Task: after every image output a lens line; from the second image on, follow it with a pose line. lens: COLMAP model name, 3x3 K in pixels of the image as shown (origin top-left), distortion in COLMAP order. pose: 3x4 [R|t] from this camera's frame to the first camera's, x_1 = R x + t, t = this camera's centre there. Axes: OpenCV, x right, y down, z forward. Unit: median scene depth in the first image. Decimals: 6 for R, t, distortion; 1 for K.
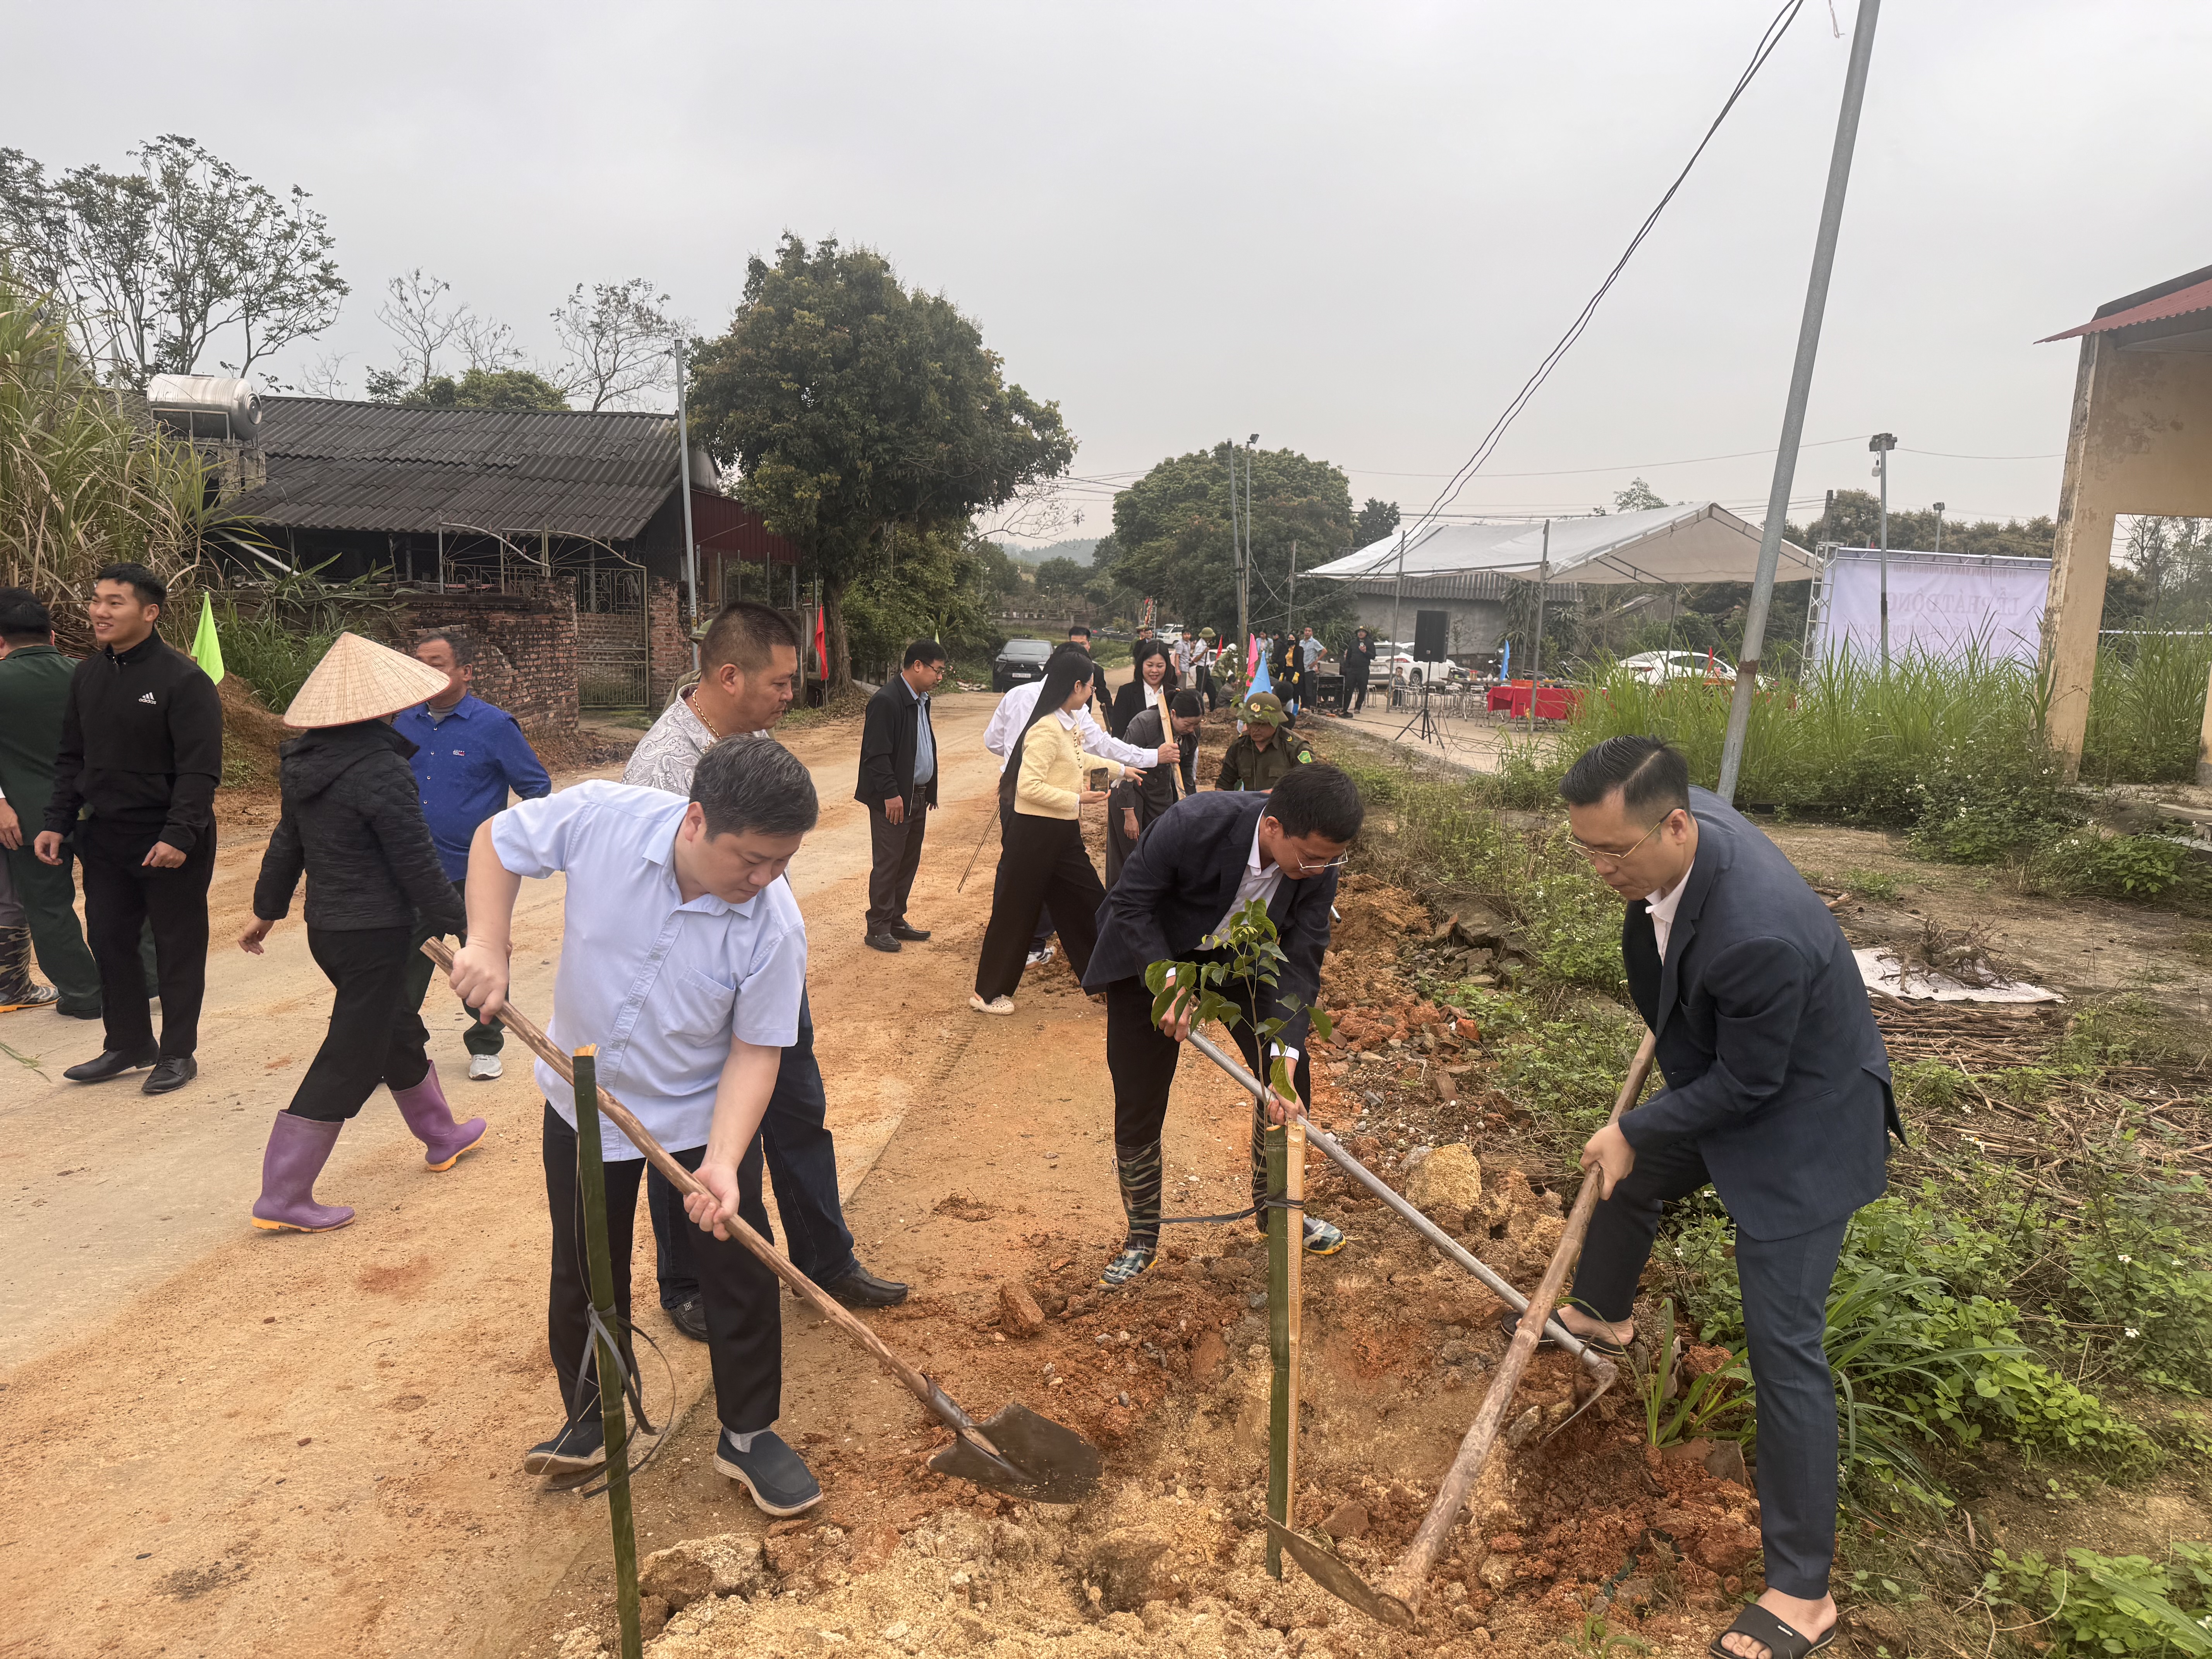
lens RADIAL K [[1552.9, 0, 1109.7], [0, 1552.9, 830.8], [0, 0, 1]] dist [0.082181, -0.048236]
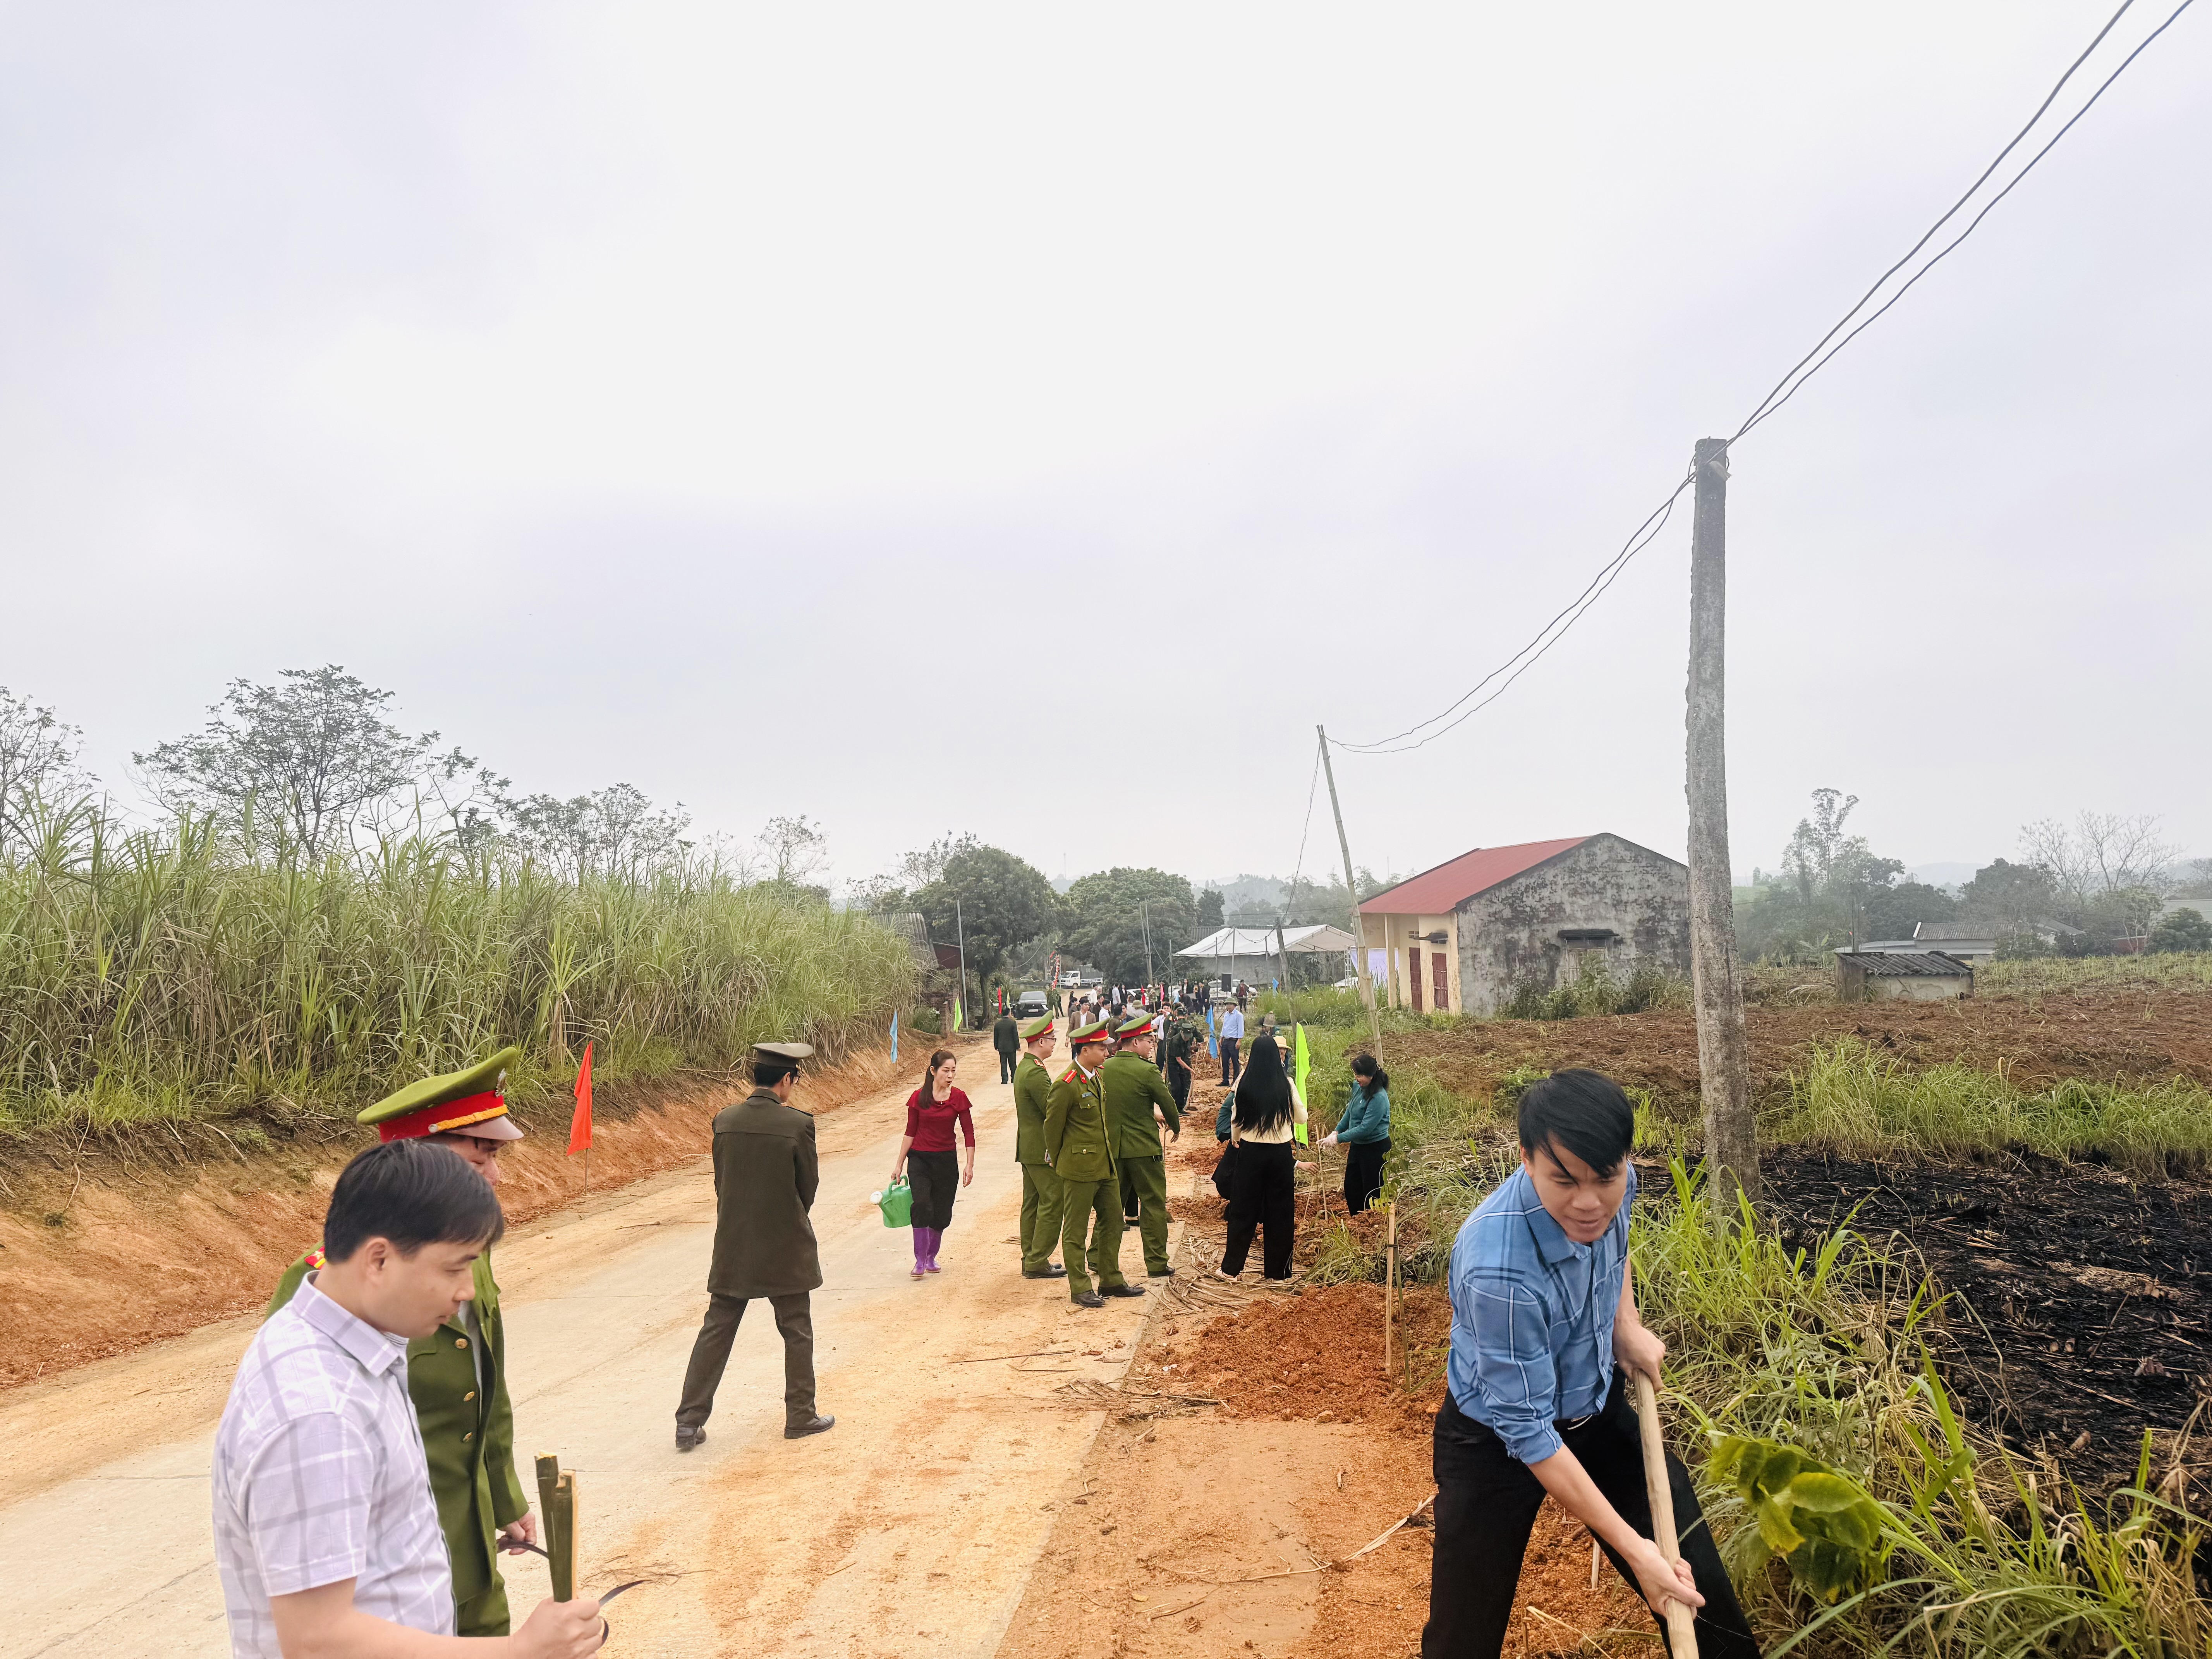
lens RADIAL K [[1552.9, 0, 1098.4], [0, 1552.9, 826.6], [0, 0, 1]] dist [0.082181, -0.048236]
pose [[0.994350, -0.057361, 0.089313, -0.698240], [0.075337, 0.974116, -0.213126, 0.492231], [-0.074776, 0.218651, 0.972934, -4.819894]]
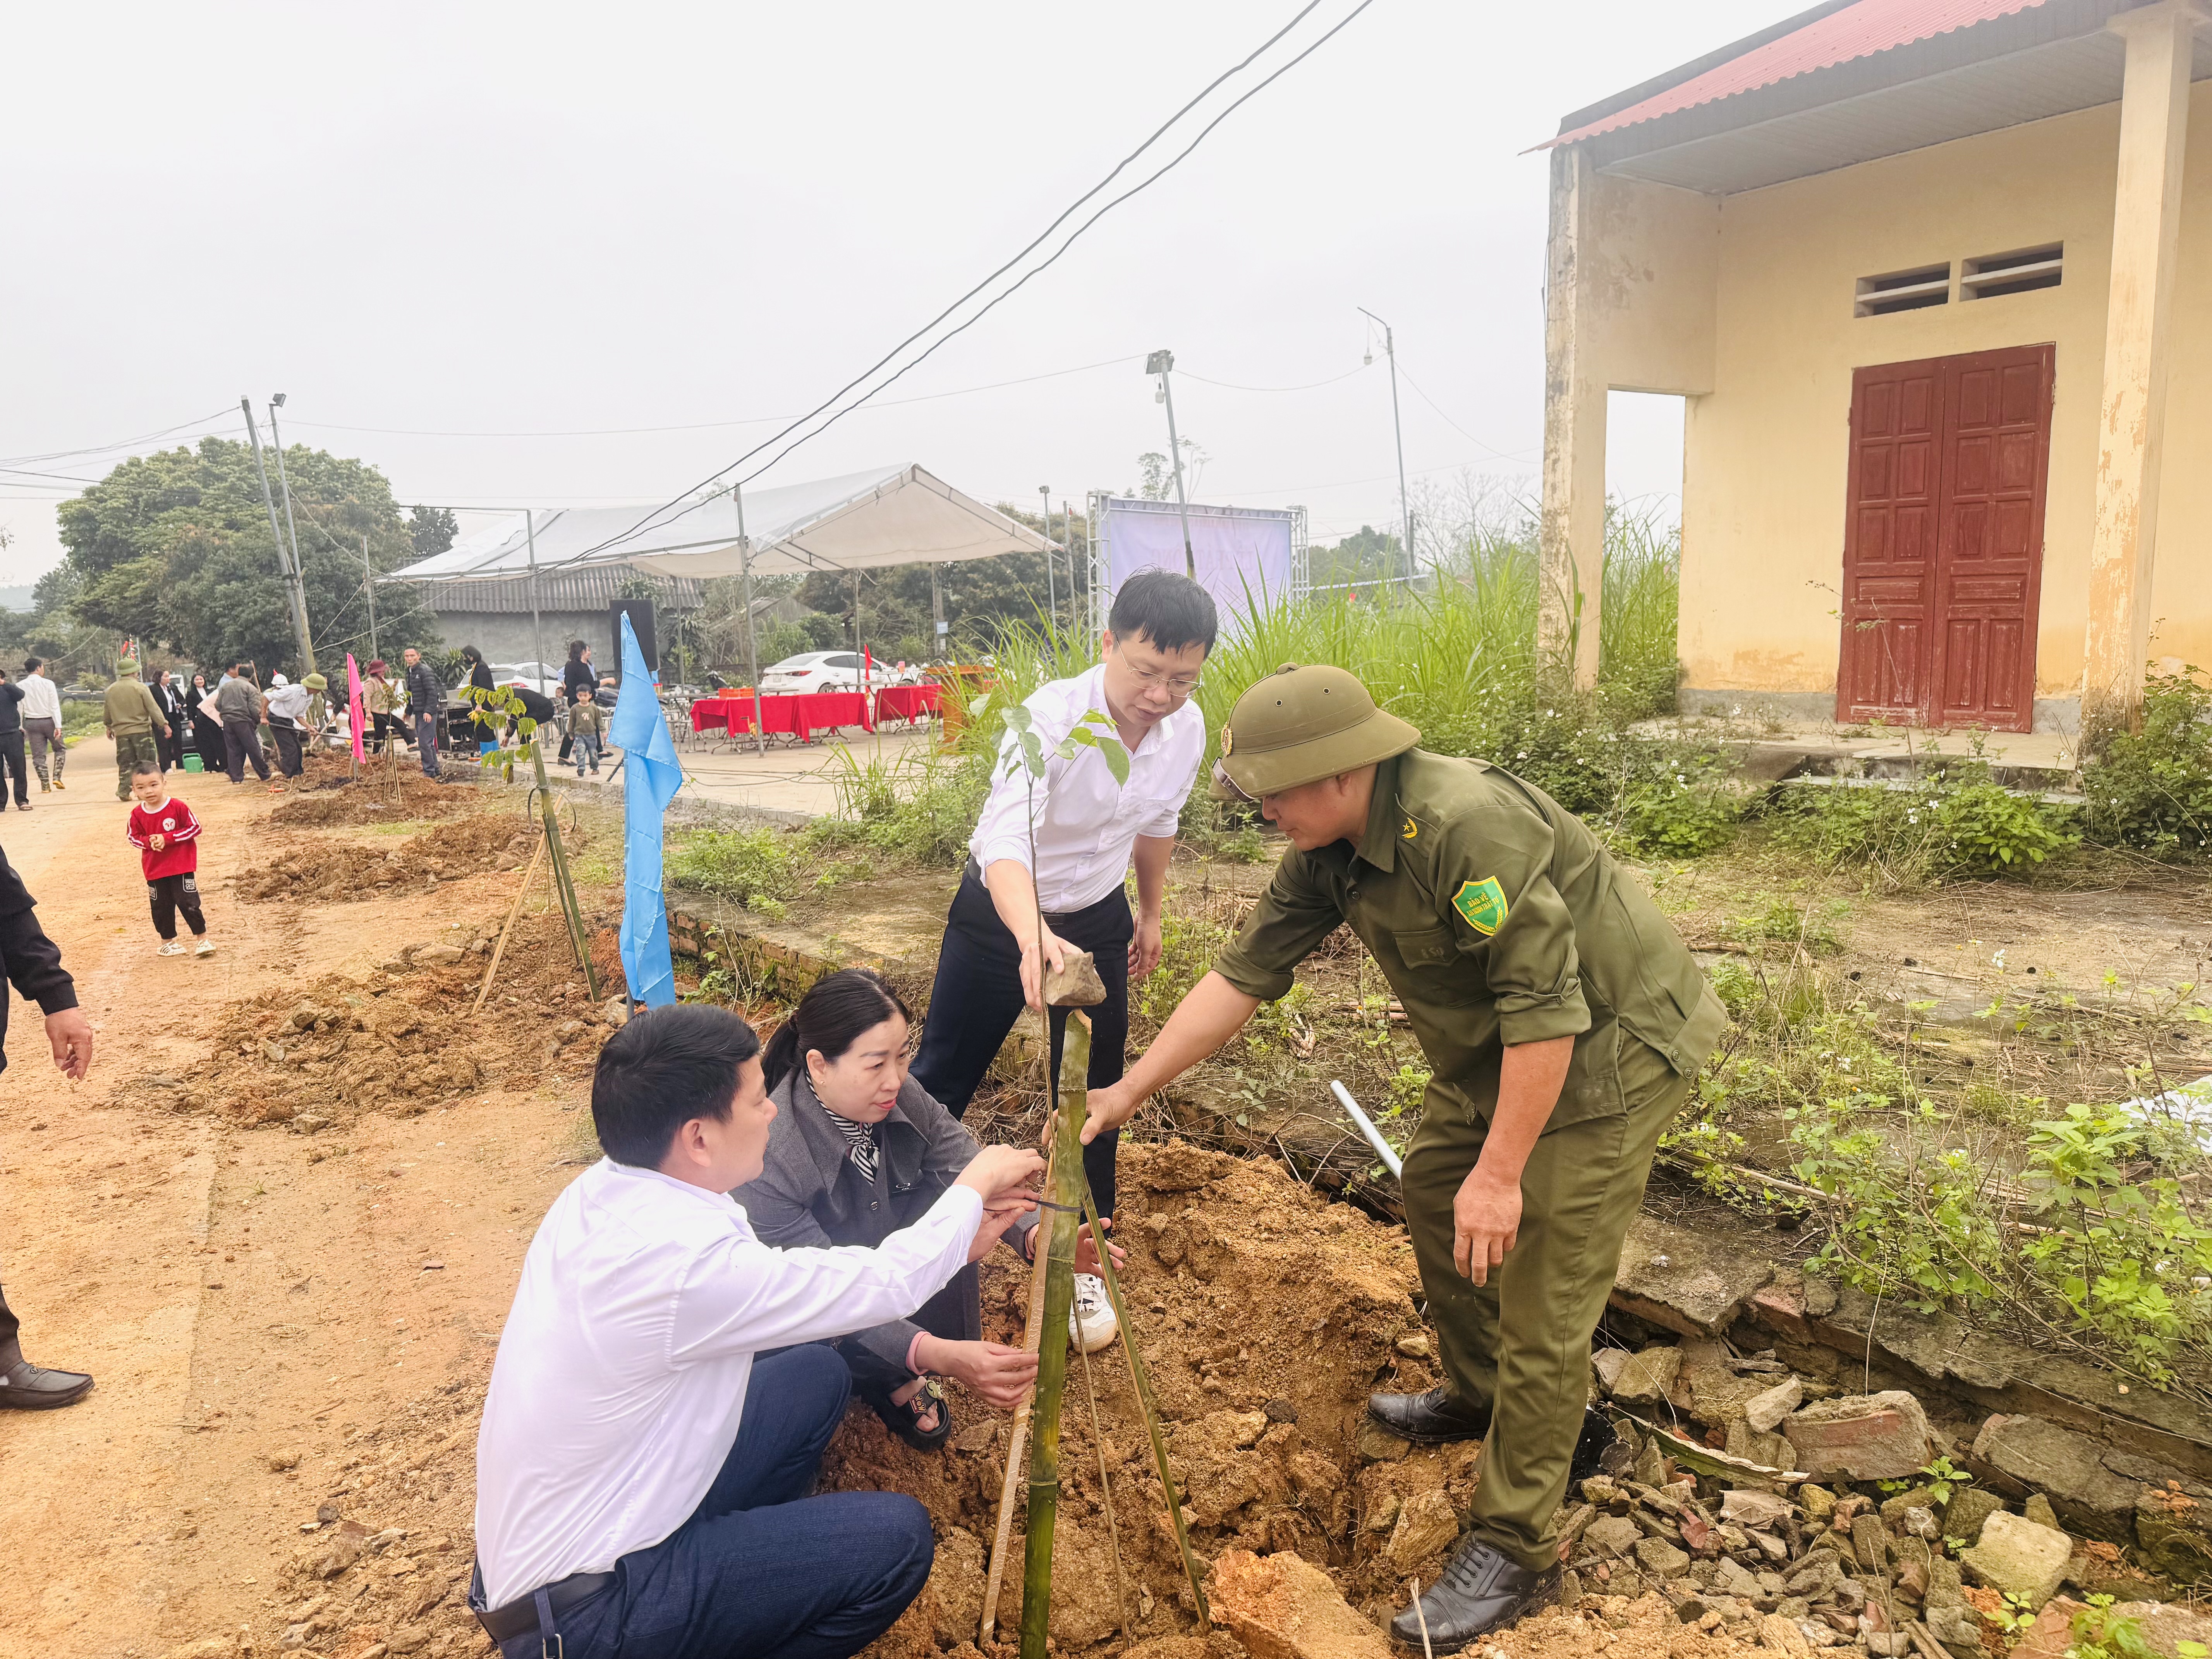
lens RADIAL K [[1591.8, 0, 1094.9], [0, 1591.8, 838.7], [0, 0, 1]] dist [0.018809, -0.020138]
pose [[0.838508, -0.140281, 0.526521, -0.043800], [0.146961, 0.988706, 0.029379, -0.059125], [-0.524696, 0.052744, 0.849654, 0.739393]]
